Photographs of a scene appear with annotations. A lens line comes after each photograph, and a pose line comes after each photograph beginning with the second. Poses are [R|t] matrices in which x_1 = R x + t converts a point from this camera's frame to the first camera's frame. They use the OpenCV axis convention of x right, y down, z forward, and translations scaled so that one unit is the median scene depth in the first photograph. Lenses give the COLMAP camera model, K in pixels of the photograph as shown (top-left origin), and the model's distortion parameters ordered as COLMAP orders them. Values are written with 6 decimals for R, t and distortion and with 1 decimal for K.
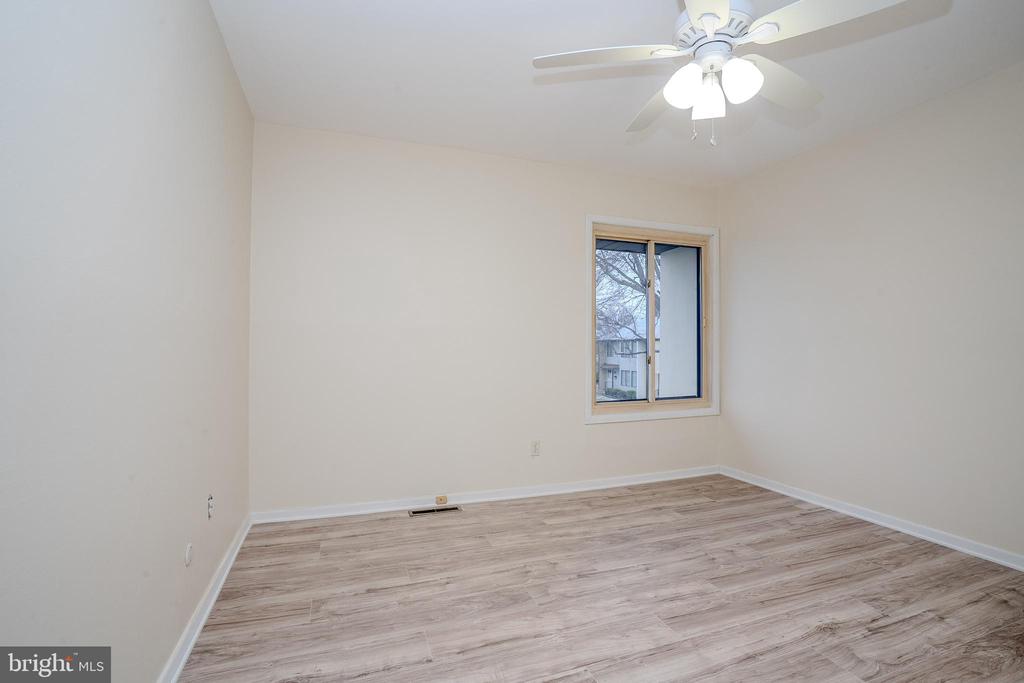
lens RADIAL K [[465.2, 0, 509.7], [0, 465.2, 343.3], [0, 0, 1]] dist [-0.052456, 0.023348]
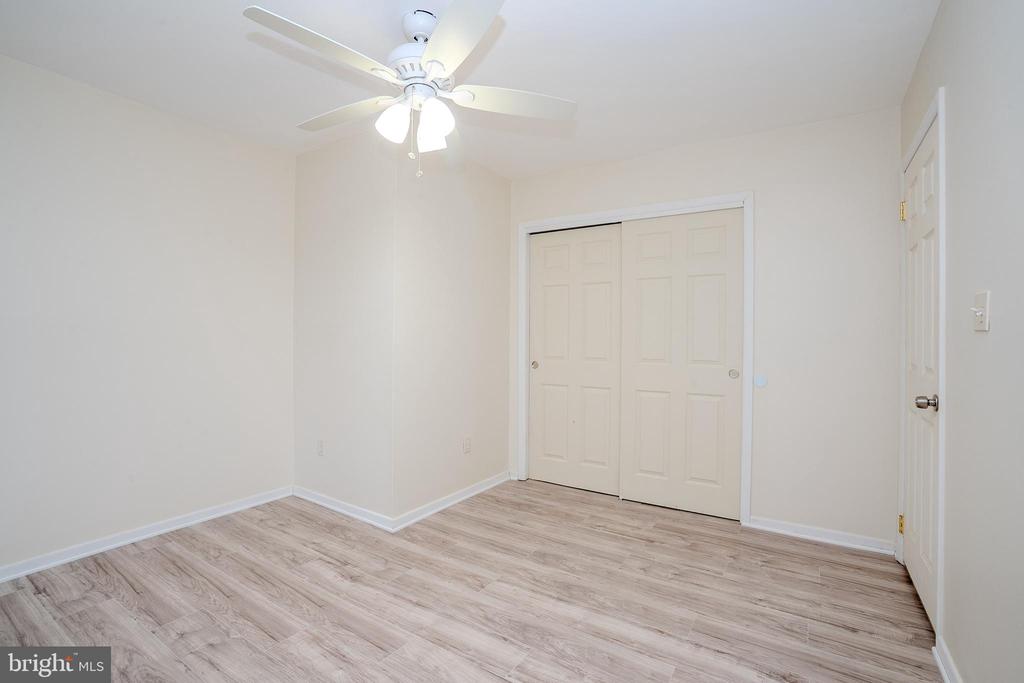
lens RADIAL K [[465.2, 0, 509.7], [0, 465.2, 343.3], [0, 0, 1]] dist [-0.052456, 0.023348]
pose [[-0.606556, -0.014860, 0.794902, -0.471387], [-0.021195, 0.999772, 0.002516, -0.031443], [-0.794758, -0.015322, -0.606732, 1.192816]]
